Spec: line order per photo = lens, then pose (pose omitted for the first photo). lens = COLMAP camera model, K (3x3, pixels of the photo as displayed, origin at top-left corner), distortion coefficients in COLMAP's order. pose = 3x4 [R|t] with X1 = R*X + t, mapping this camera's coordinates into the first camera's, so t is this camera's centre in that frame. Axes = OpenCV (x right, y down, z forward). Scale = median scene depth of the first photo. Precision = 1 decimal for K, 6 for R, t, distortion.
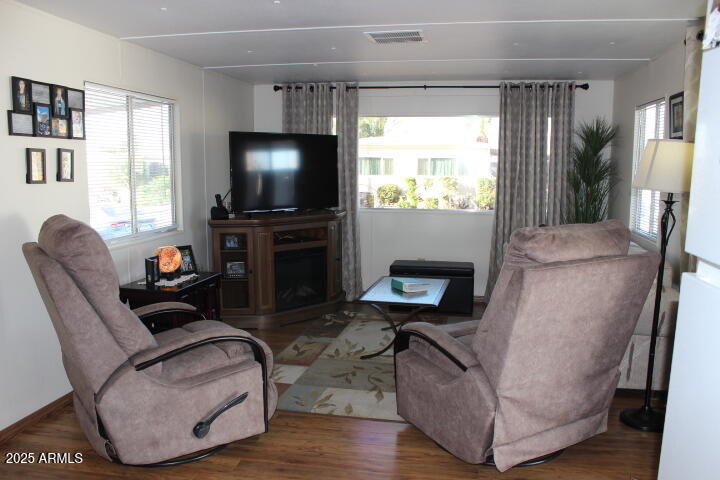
lens RADIAL K [[598.1, 0, 360.0], [0, 598.1, 240.0], [0, 0, 1]] dist [-0.181461, 0.172524]
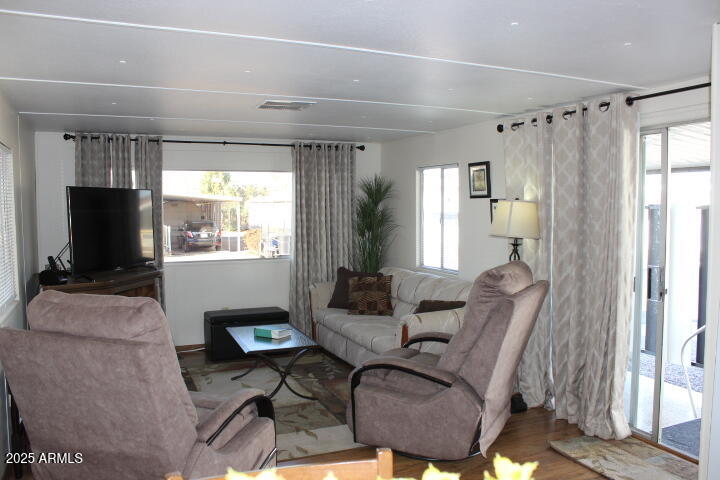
lens RADIAL K [[598.1, 0, 360.0], [0, 598.1, 240.0], [0, 0, 1]] dist [-0.181461, 0.172524]
pose [[0.819515, -0.039398, 0.571702, -0.312079], [0.079838, 0.995754, -0.045825, -0.021878], [-0.567469, 0.083198, 0.819180, 0.022081]]
